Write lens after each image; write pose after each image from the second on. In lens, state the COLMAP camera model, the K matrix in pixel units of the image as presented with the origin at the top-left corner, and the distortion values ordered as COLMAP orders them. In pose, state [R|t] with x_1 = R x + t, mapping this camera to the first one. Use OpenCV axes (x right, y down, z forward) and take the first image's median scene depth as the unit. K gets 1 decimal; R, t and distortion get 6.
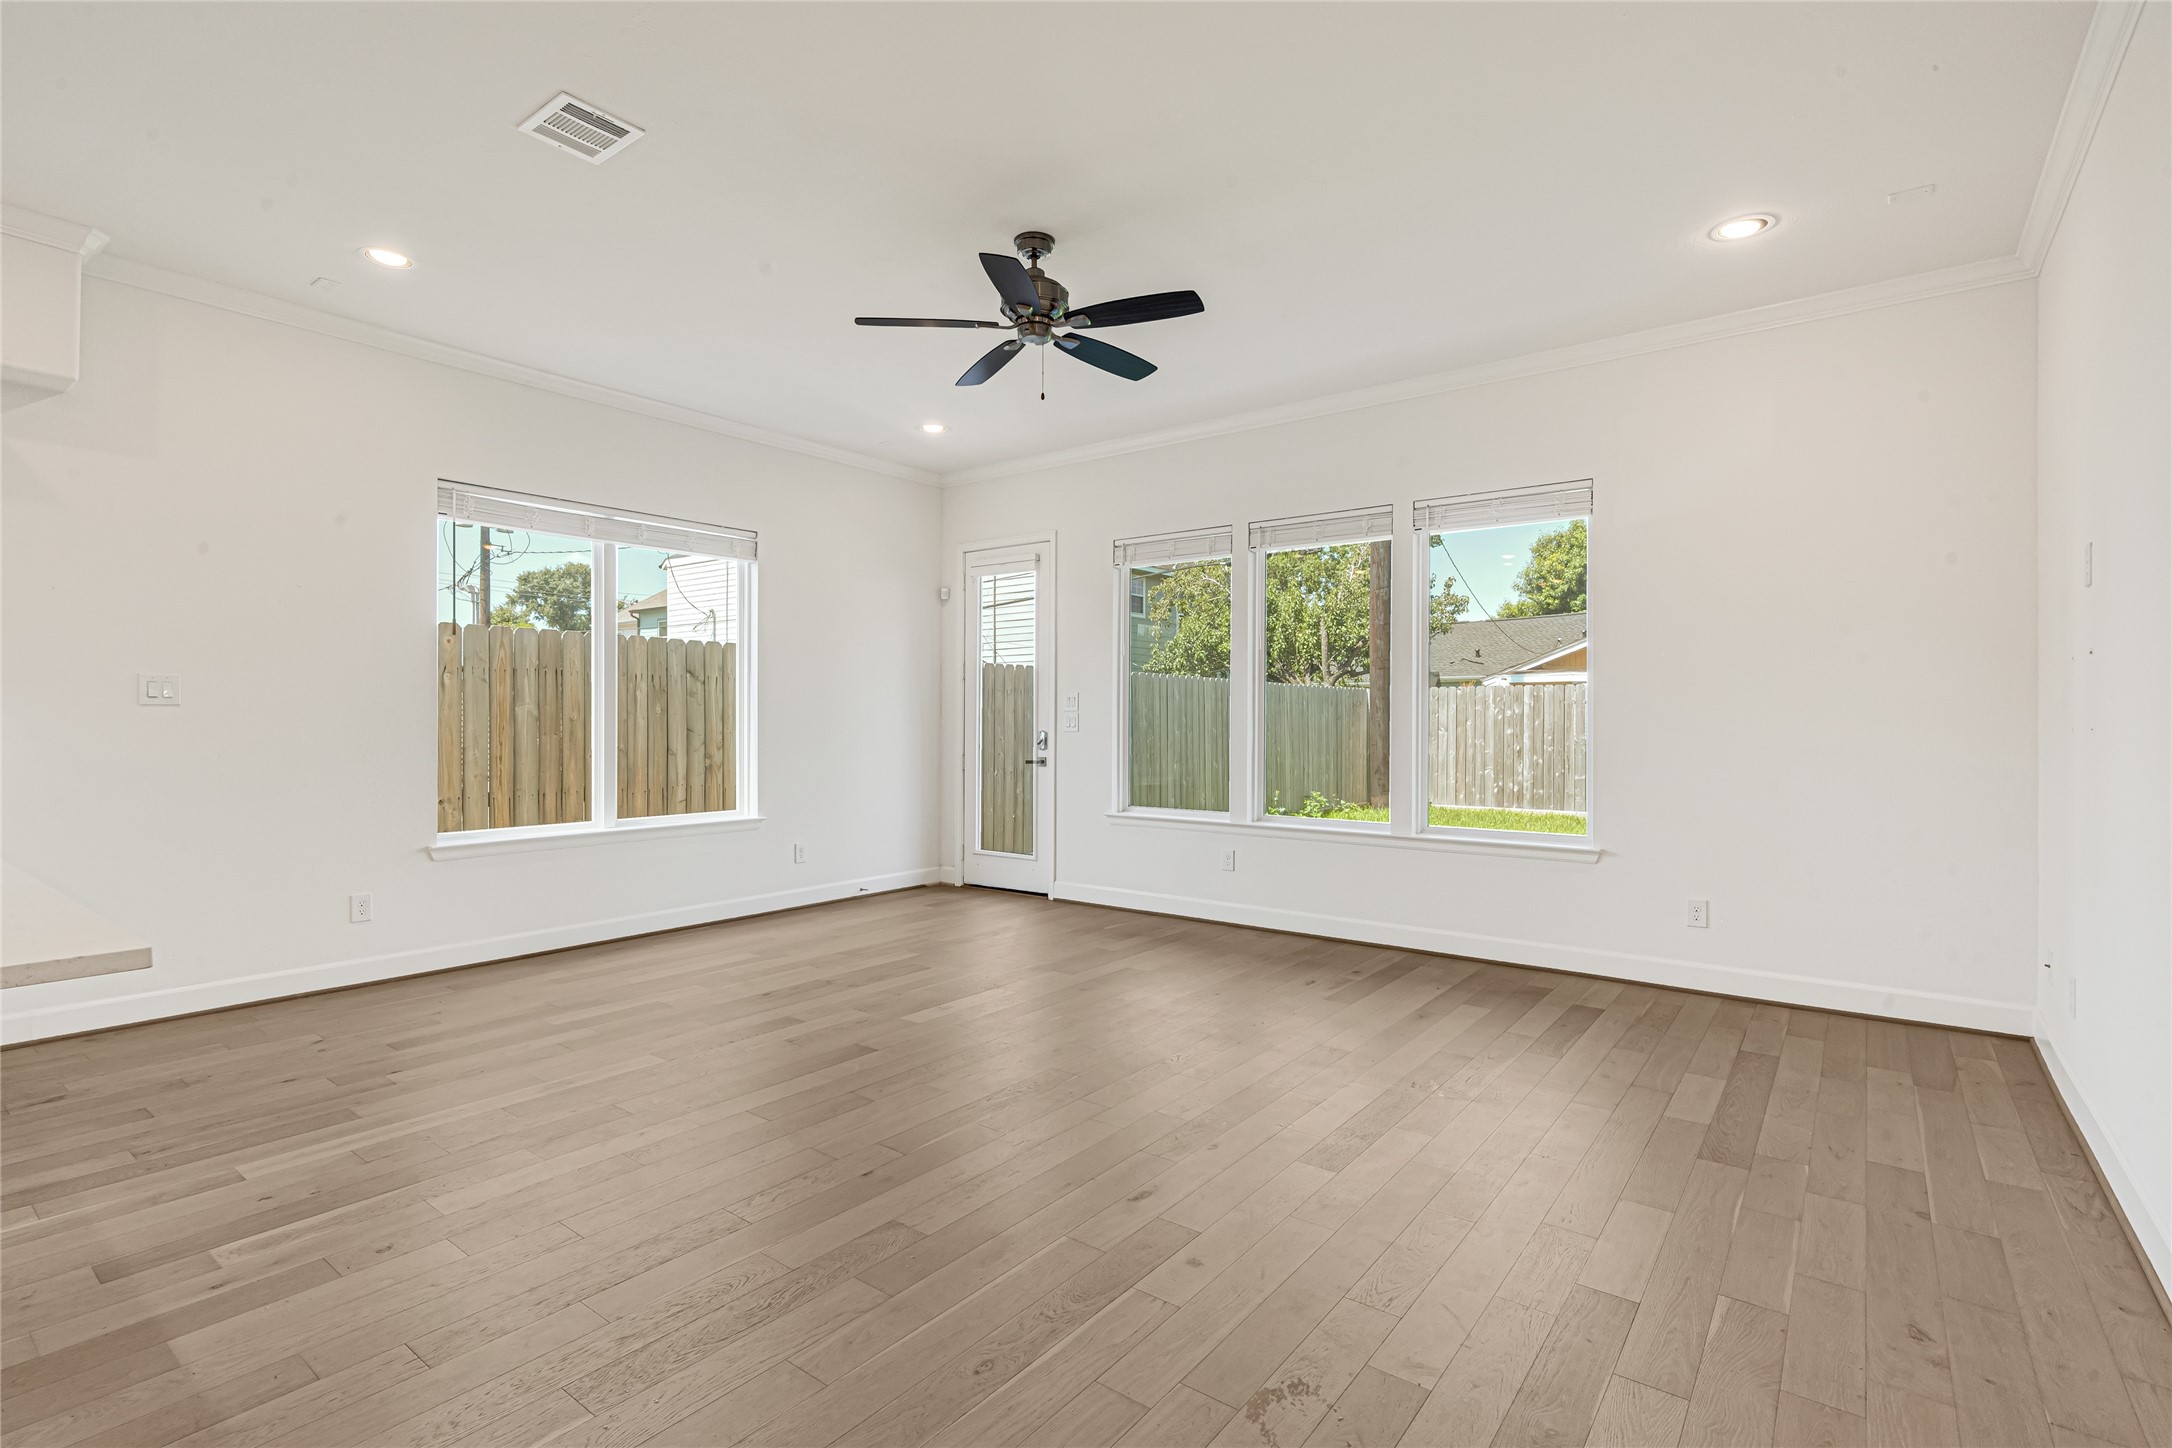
lens RADIAL K [[1011.7, 0, 1087.1], [0, 1011.7, 724.2], [0, 0, 1]] dist [0.000567, 0.000171]
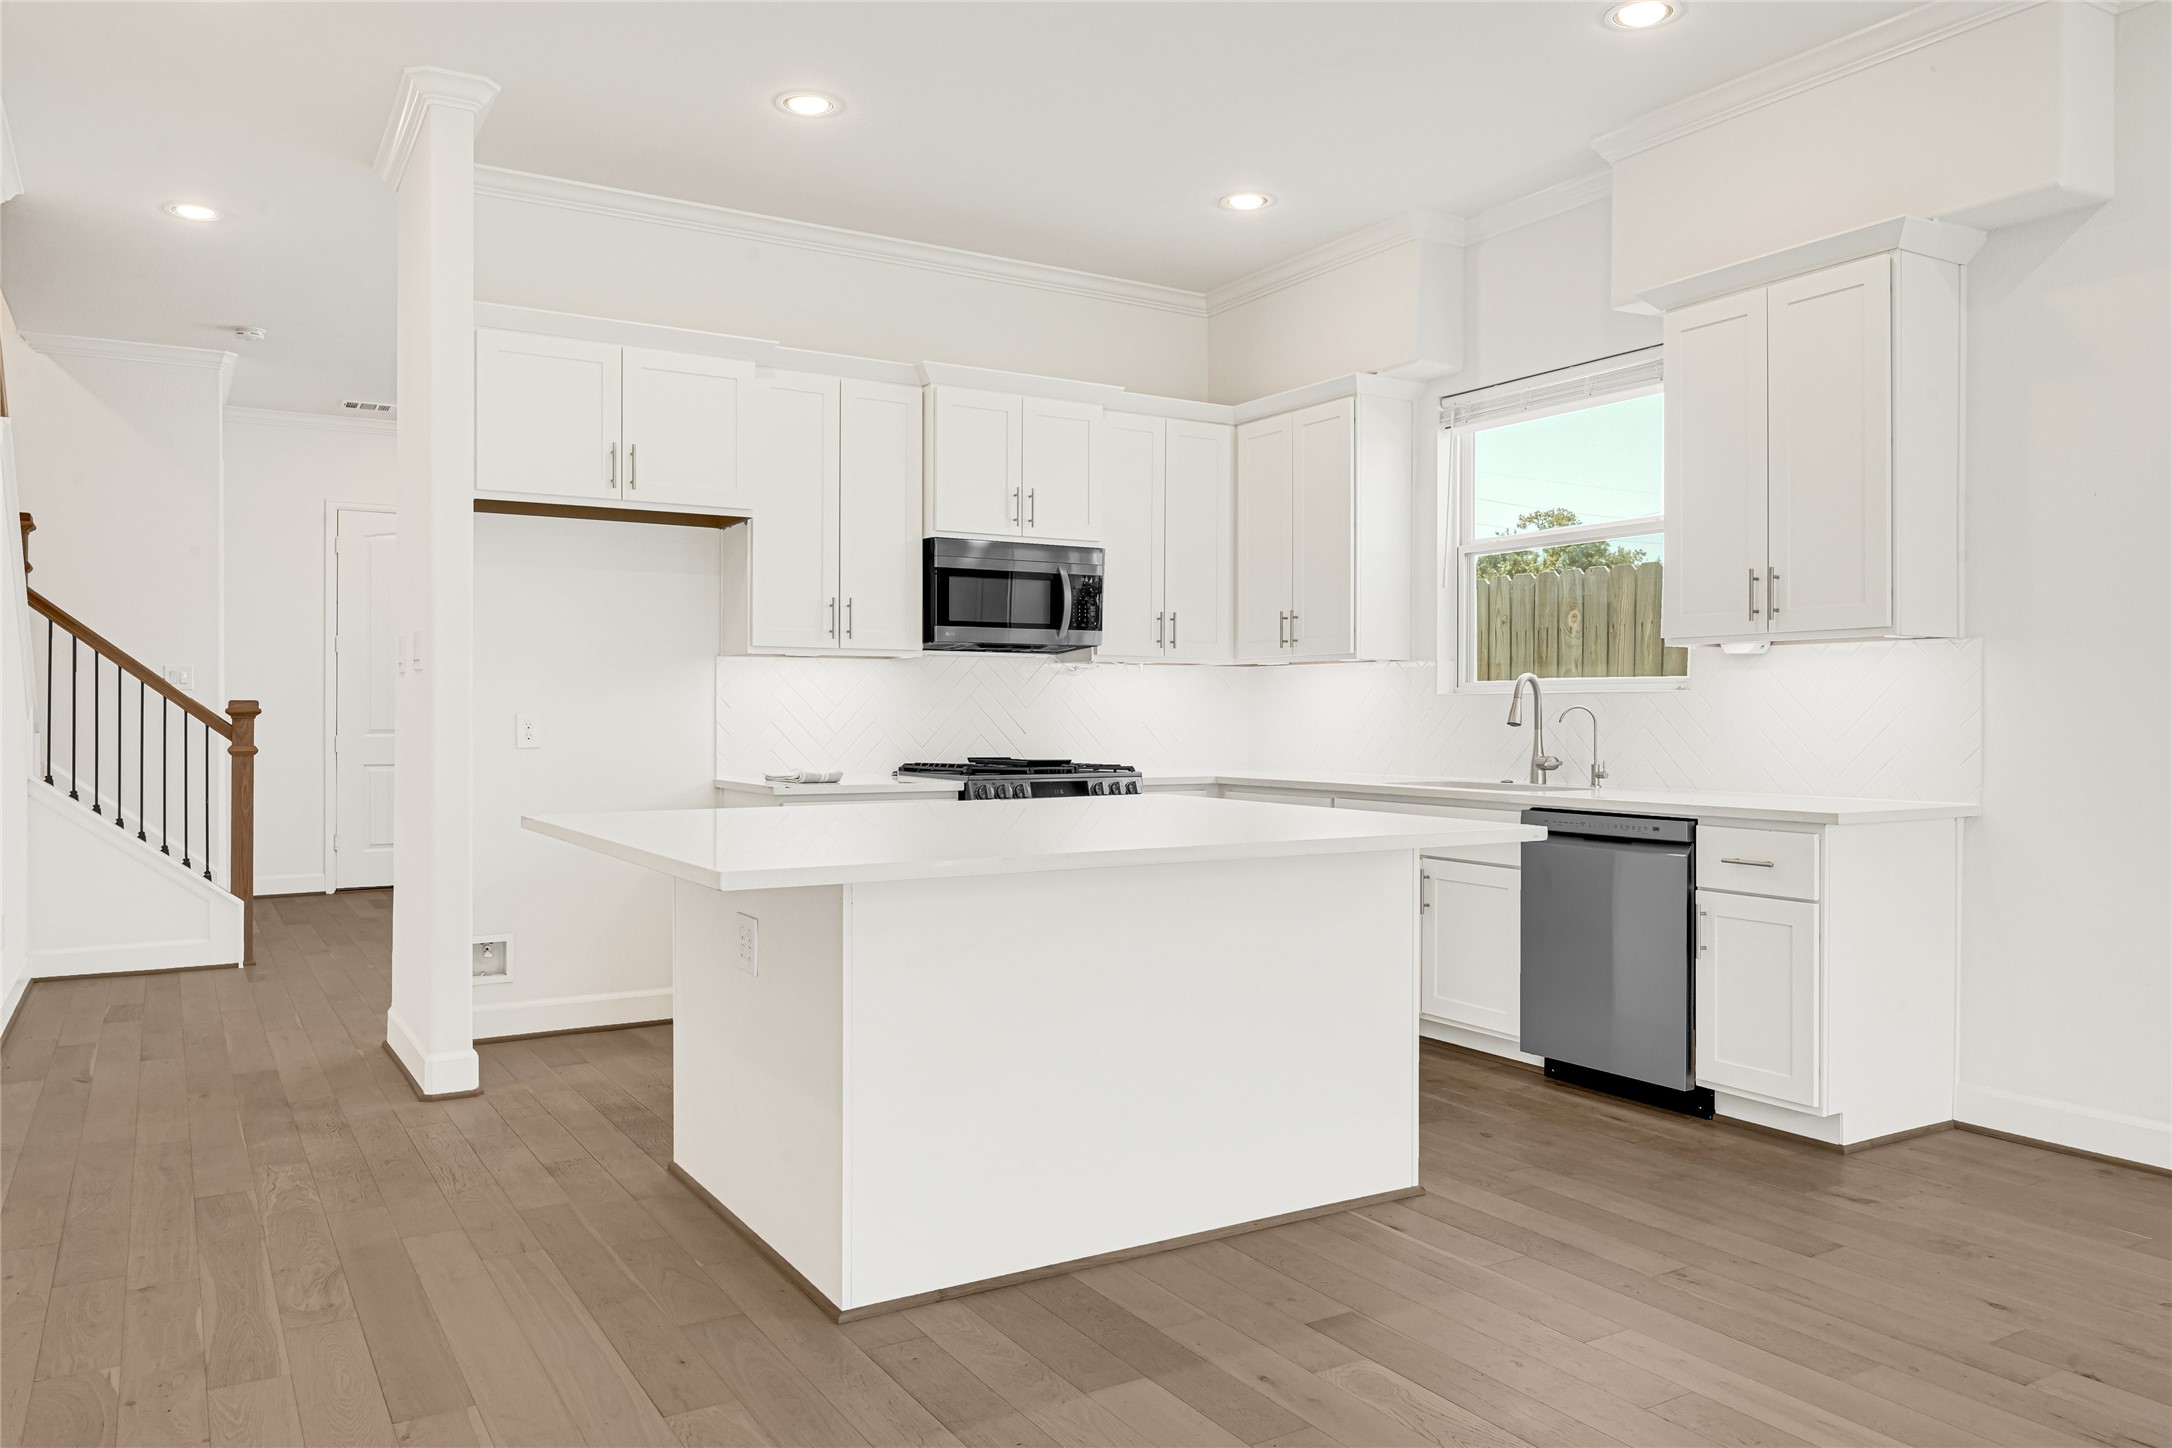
lens RADIAL K [[1519.7, 0, 1091.8], [0, 1519.7, 711.8], [0, 0, 1]] dist [-0.004555, -0.000439]
pose [[-0.351820, -0.004510, -0.936057, 0.110384], [-0.007331, 0.999971, -0.002062, 0.011317], [0.936039, 0.006137, -0.351843, 0.454015]]
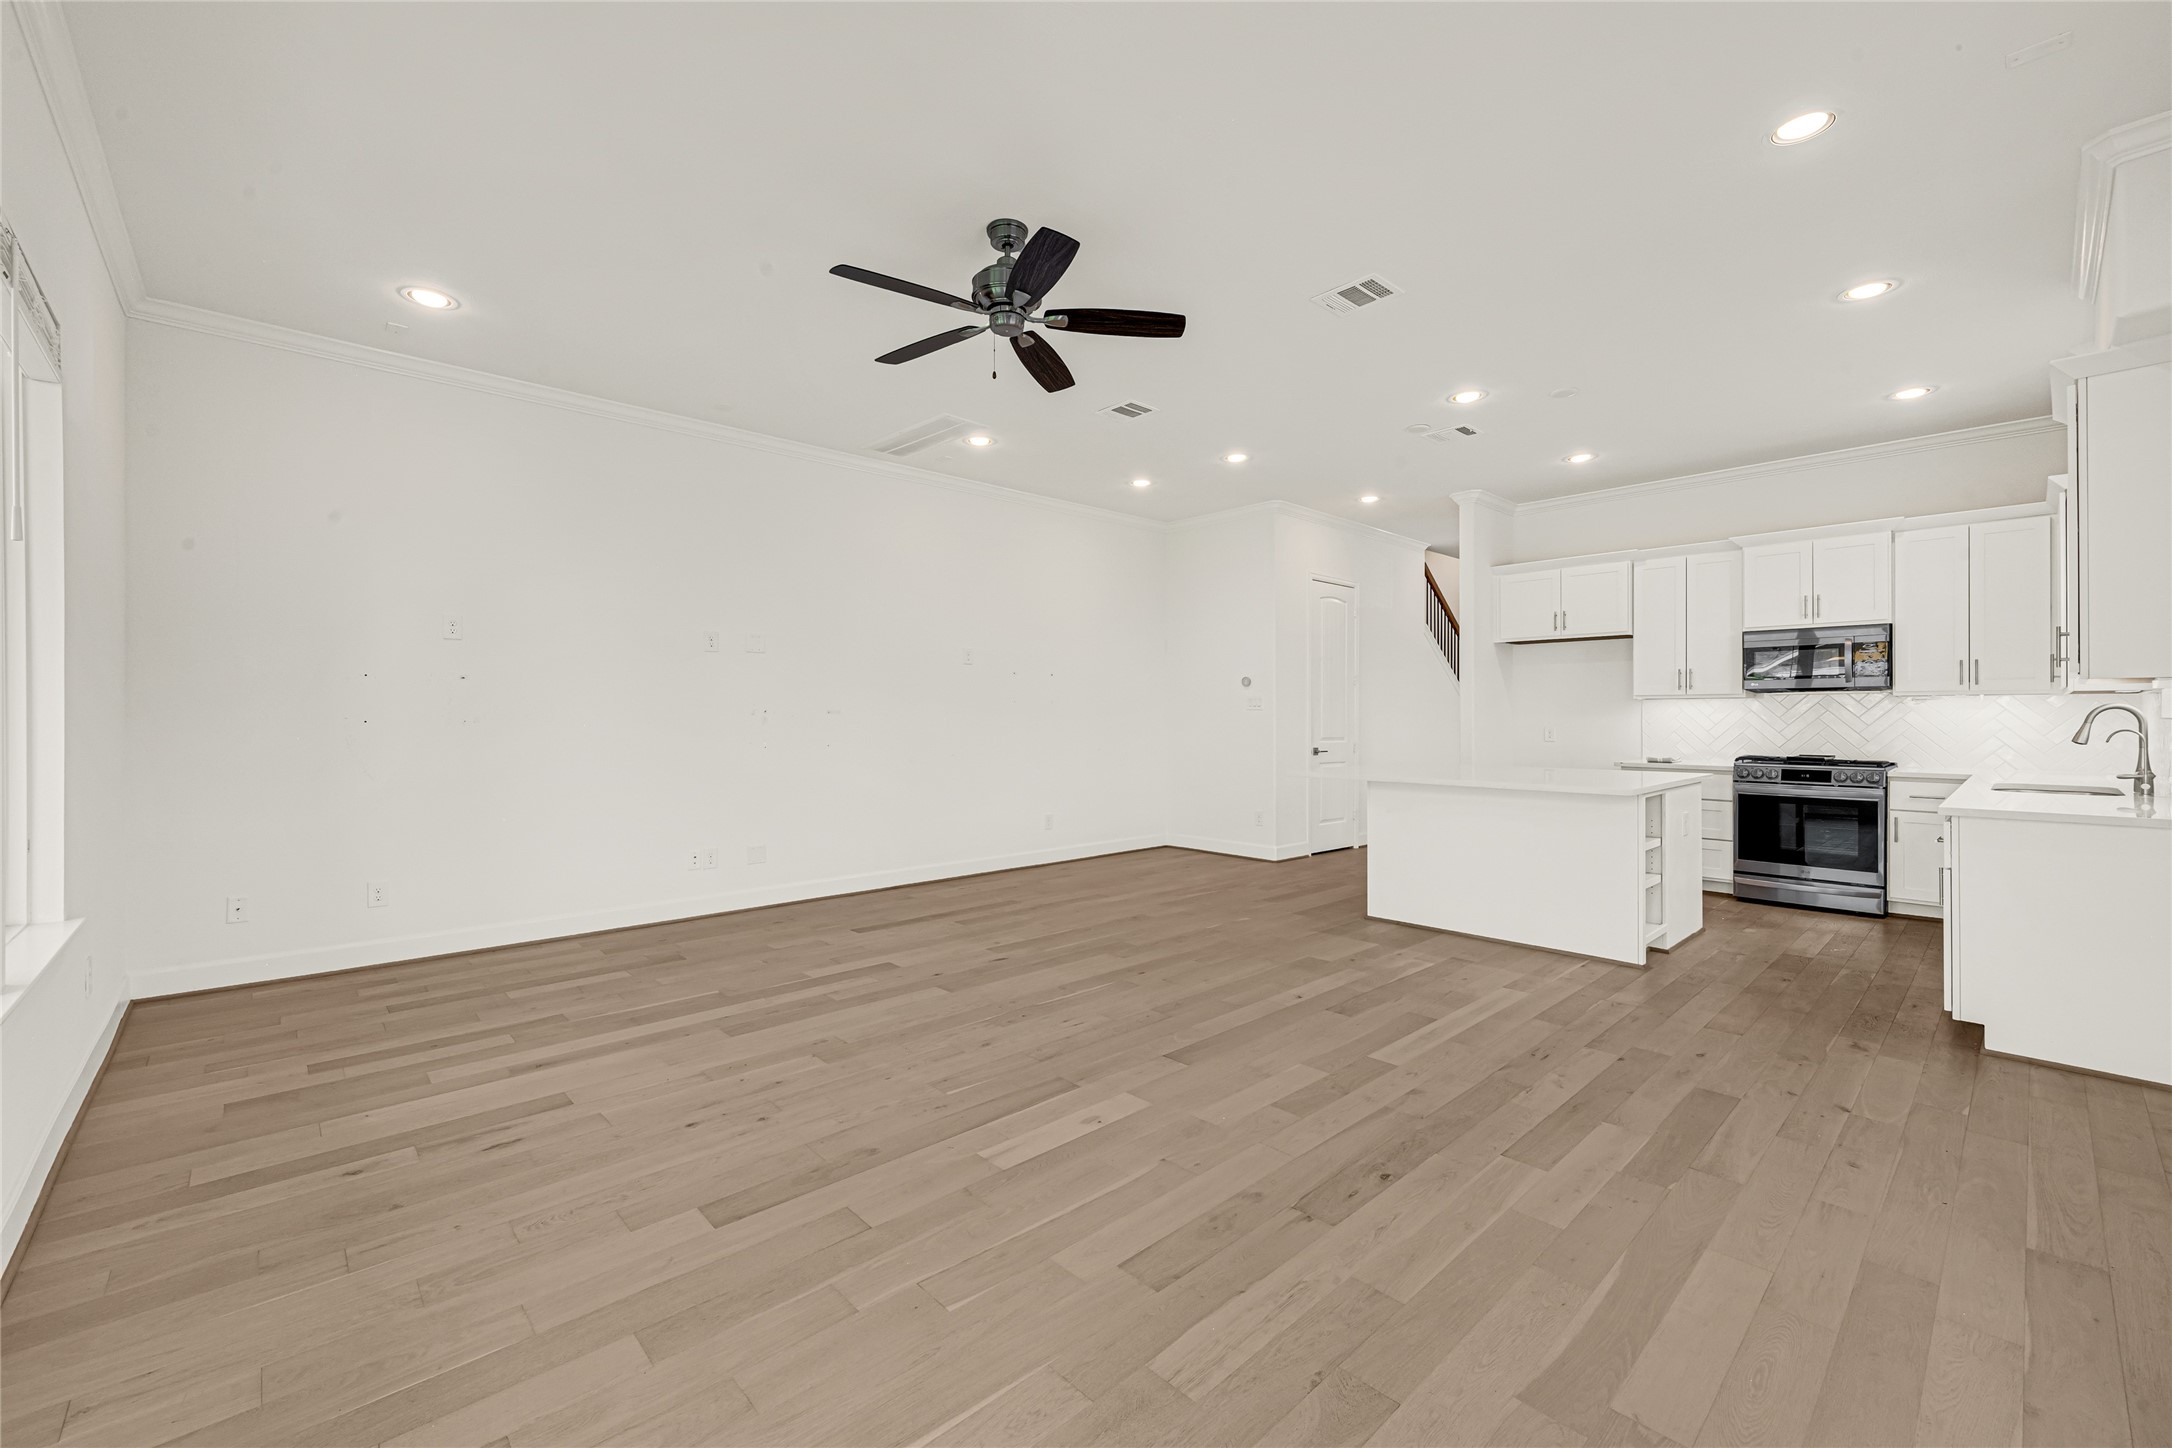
lens RADIAL K [[899.9, 0, 1092.0], [0, 899.9, 718.7], [0, 0, 1]] dist [0.002889, -0.000276]
pose [[-0.987680, -0.002722, 0.156466, -0.165967], [-0.001527, 0.999969, 0.007758, -0.006283], [-0.156482, 0.007424, -0.987653, 1.132180]]
